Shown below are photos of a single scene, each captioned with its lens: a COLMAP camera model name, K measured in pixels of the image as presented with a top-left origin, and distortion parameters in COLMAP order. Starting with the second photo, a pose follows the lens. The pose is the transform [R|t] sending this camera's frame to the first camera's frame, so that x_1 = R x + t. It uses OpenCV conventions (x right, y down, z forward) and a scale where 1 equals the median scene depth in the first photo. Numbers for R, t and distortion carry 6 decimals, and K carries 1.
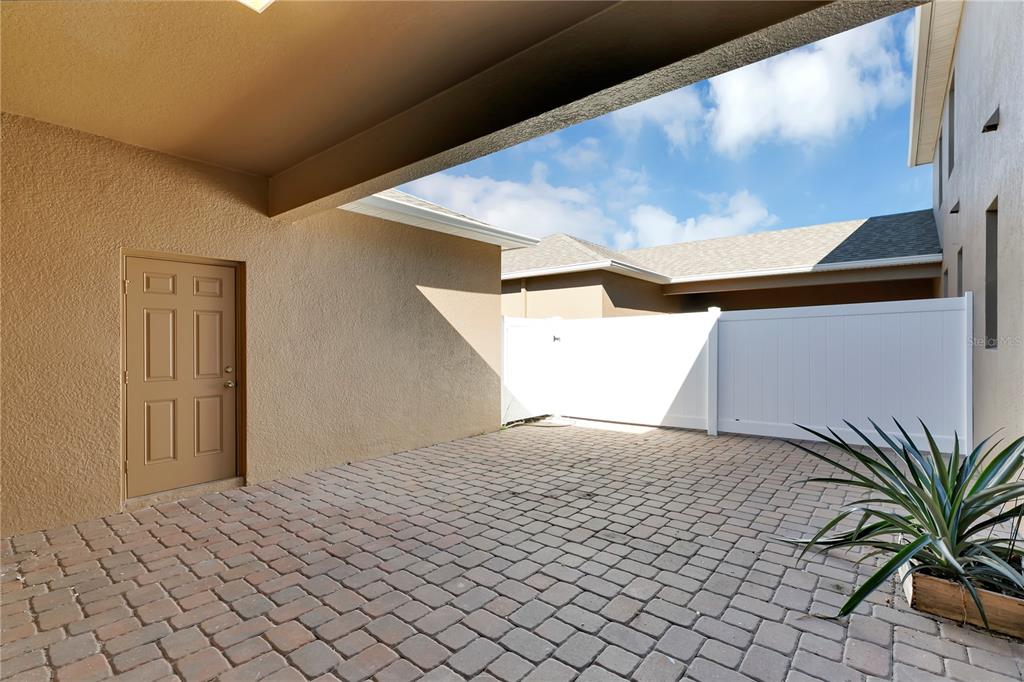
lens RADIAL K [[464.7, 0, 514.0], [0, 464.7, 341.2], [0, 0, 1]] dist [0.001625, 0.000169]
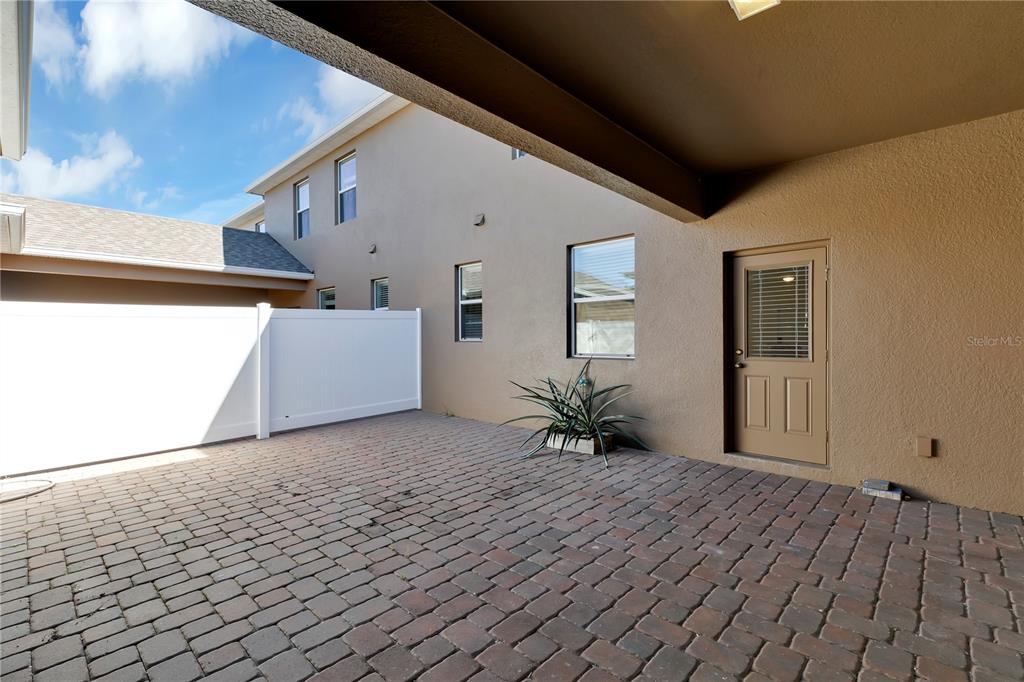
lens RADIAL K [[464.7, 0, 513.5], [0, 464.7, 339.0], [0, 0, 1]] dist [0.001625, 0.000169]
pose [[0.065641, -0.002651, 0.997840, -0.650257], [0.009812, 0.999950, 0.002011, 0.003905], [-0.997795, 0.009659, 0.065664, 0.575372]]
